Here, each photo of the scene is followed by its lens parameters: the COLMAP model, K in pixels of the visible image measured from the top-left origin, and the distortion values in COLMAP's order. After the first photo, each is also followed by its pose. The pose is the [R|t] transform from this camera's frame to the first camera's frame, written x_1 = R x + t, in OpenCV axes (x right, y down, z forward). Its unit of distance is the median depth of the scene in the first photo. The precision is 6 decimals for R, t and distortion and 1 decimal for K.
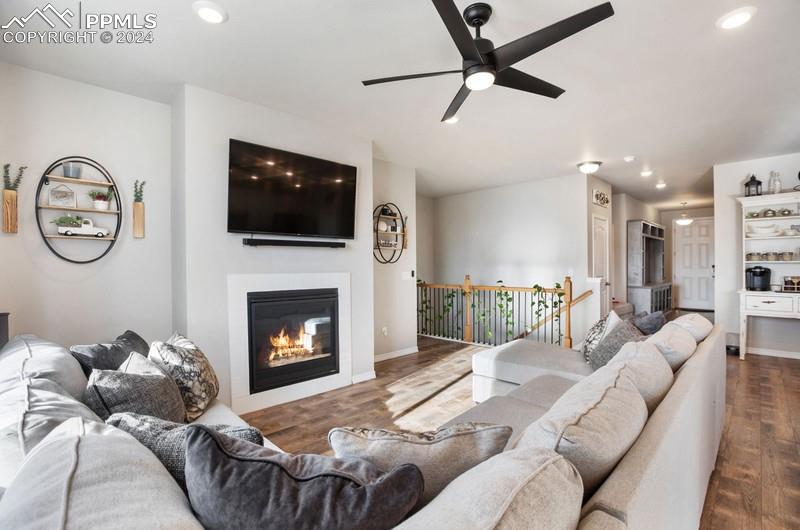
lens RADIAL K [[371.9, 0, 399.2], [0, 371.9, 268.5], [0, 0, 1]] dist [-0.012162, 0.001839]
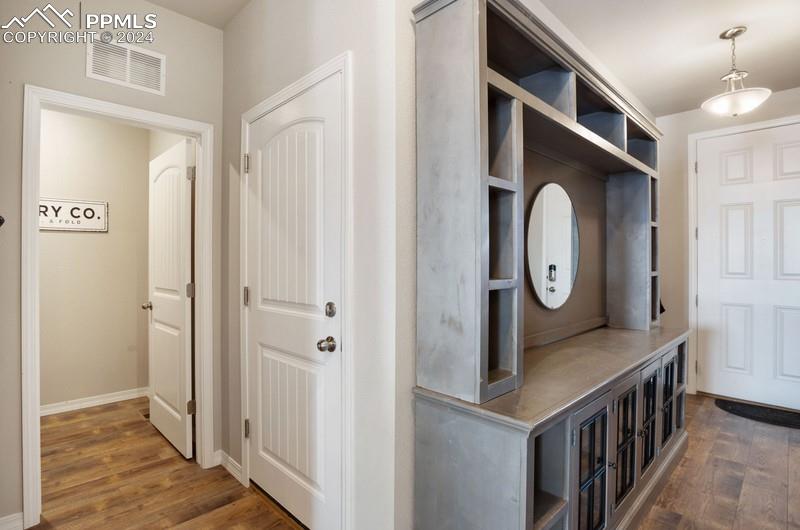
lens RADIAL K [[393.6, 0, 398.6], [0, 393.6, 266.9], [0, 0, 1]] dist [0.003691, 0.000762]
pose [[0.999950, 0.003927, -0.009206, 0.487001], [-0.003935, 0.999992, -0.000894, -0.007729], [0.009203, 0.000930, 0.999957, 0.652858]]
